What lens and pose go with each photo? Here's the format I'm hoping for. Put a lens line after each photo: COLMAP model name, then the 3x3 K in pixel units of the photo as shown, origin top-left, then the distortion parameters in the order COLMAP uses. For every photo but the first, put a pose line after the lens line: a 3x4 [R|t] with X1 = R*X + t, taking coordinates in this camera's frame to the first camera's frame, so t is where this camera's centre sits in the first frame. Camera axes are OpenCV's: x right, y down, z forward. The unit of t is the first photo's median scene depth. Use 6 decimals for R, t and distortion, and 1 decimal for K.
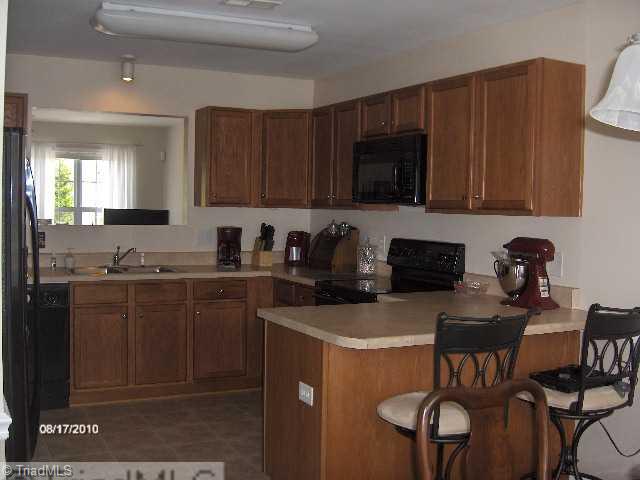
lens RADIAL K [[748.3, 0, 320.0], [0, 748.3, 240.0], [0, 0, 1]] dist [-0.129379, 0.008644]
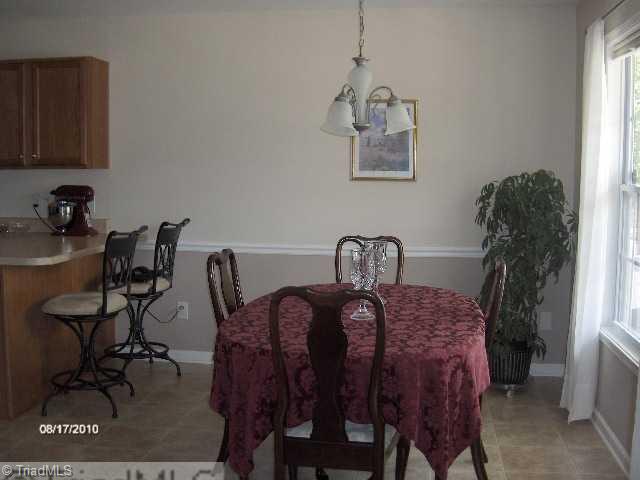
lens RADIAL K [[748.3, 0, 320.0], [0, 748.3, 240.0], [0, 0, 1]] dist [-0.129379, 0.008644]
pose [[0.642842, -0.097054, 0.759826, -0.461757], [0.047841, 0.995091, 0.086629, 0.001371], [-0.764504, -0.019338, 0.644329, -0.220786]]
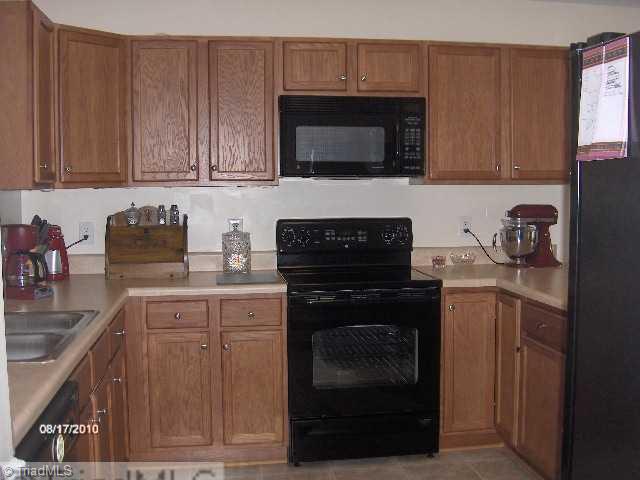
lens RADIAL K [[748.3, 0, 320.0], [0, 748.3, 240.0], [0, 0, 1]] dist [-0.129379, 0.008644]
pose [[0.324295, -0.080206, 0.942550, -0.882070], [0.064259, 0.995965, 0.062642, -0.040629], [-0.943771, 0.040253, 0.328141, 0.928374]]
